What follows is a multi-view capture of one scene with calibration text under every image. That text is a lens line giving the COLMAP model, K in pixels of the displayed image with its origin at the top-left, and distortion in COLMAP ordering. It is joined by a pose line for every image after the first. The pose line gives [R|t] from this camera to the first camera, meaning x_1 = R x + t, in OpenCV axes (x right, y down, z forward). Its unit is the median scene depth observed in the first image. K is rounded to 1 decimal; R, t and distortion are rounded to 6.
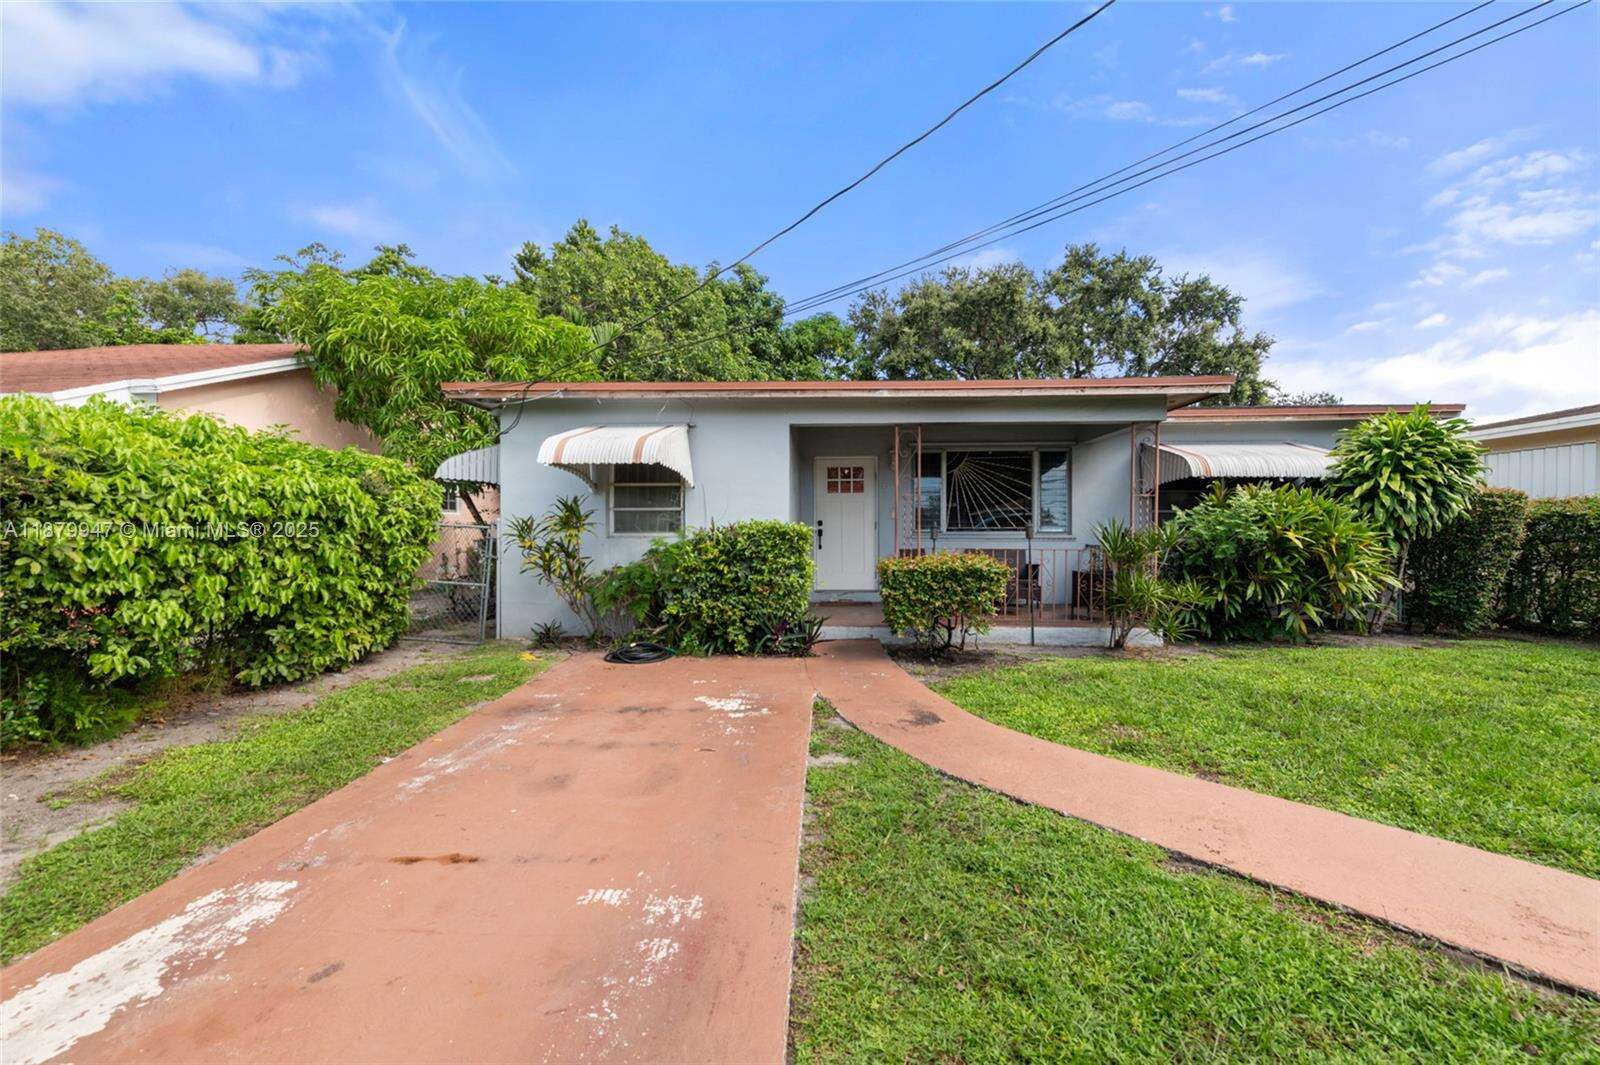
lens RADIAL K [[647.9, 0, 800.9], [0, 647.9, 540.2], [0, 0, 1]] dist [0.011415, -0.002357]
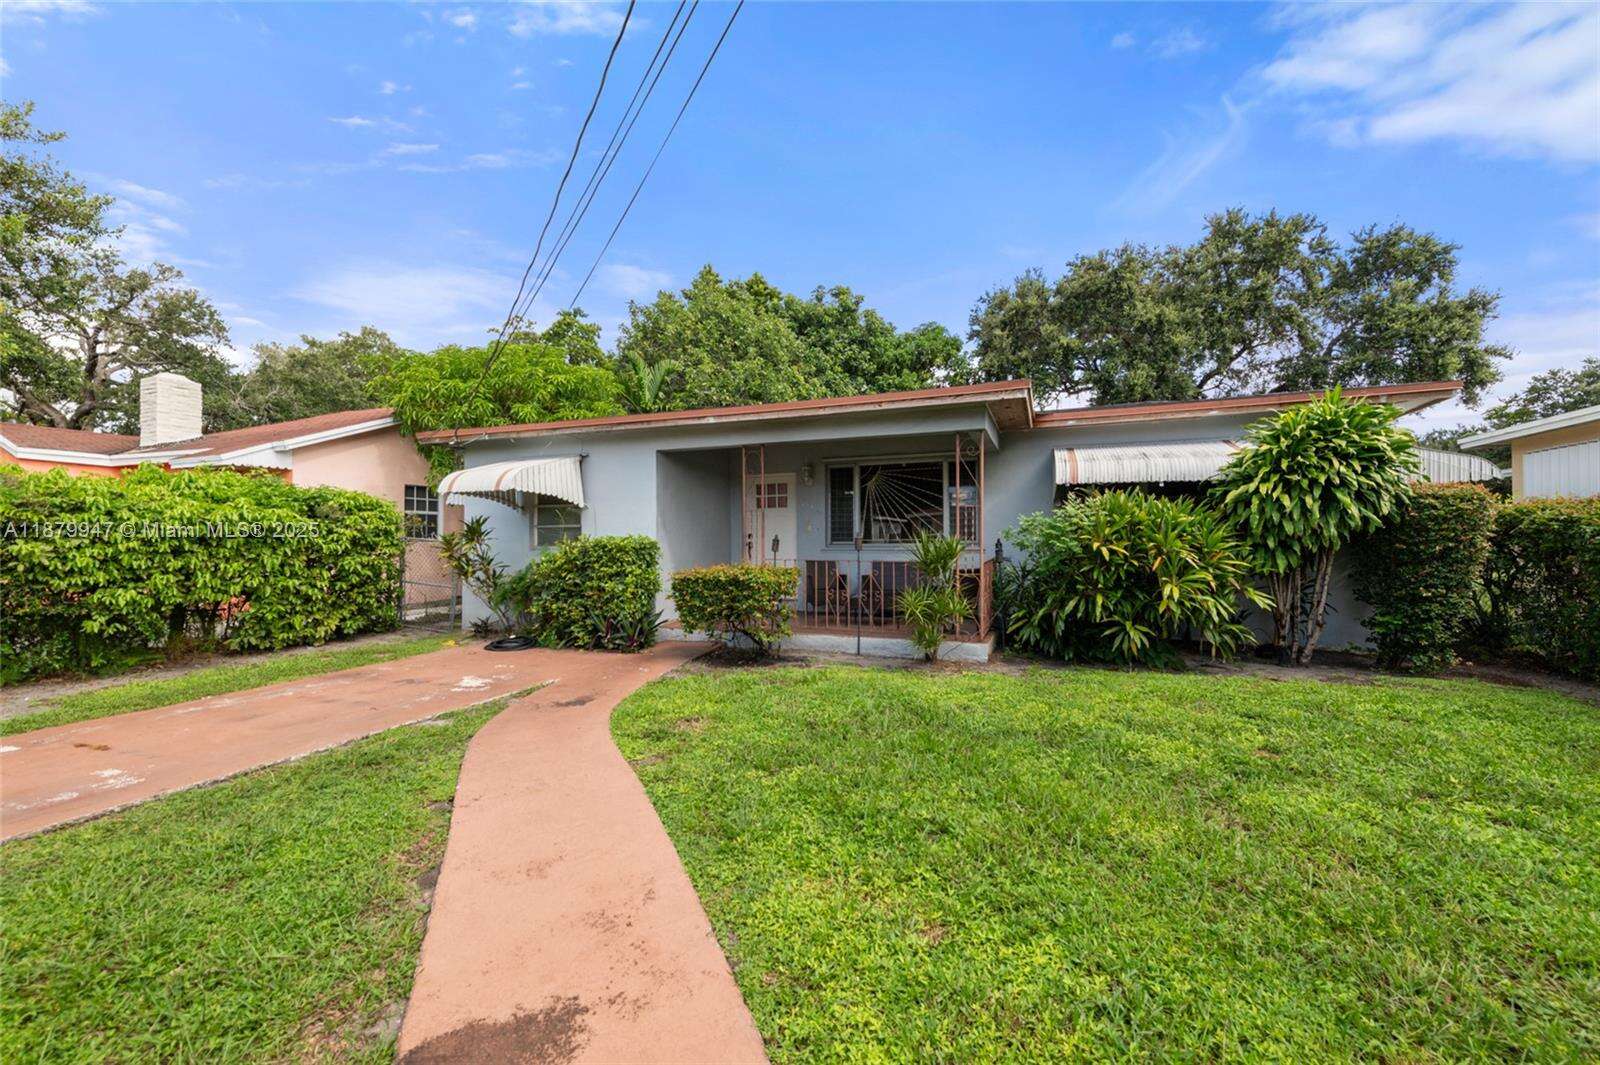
lens RADIAL K [[647.9, 0, 795.6], [0, 647.9, 534.1], [0, 0, 1]] dist [0.011415, -0.002357]
pose [[0.946920, -0.008622, -0.321353, 0.557502], [-0.000209, 0.999624, -0.027435, -0.000142], [0.321469, 0.026046, 0.946562, -0.001516]]
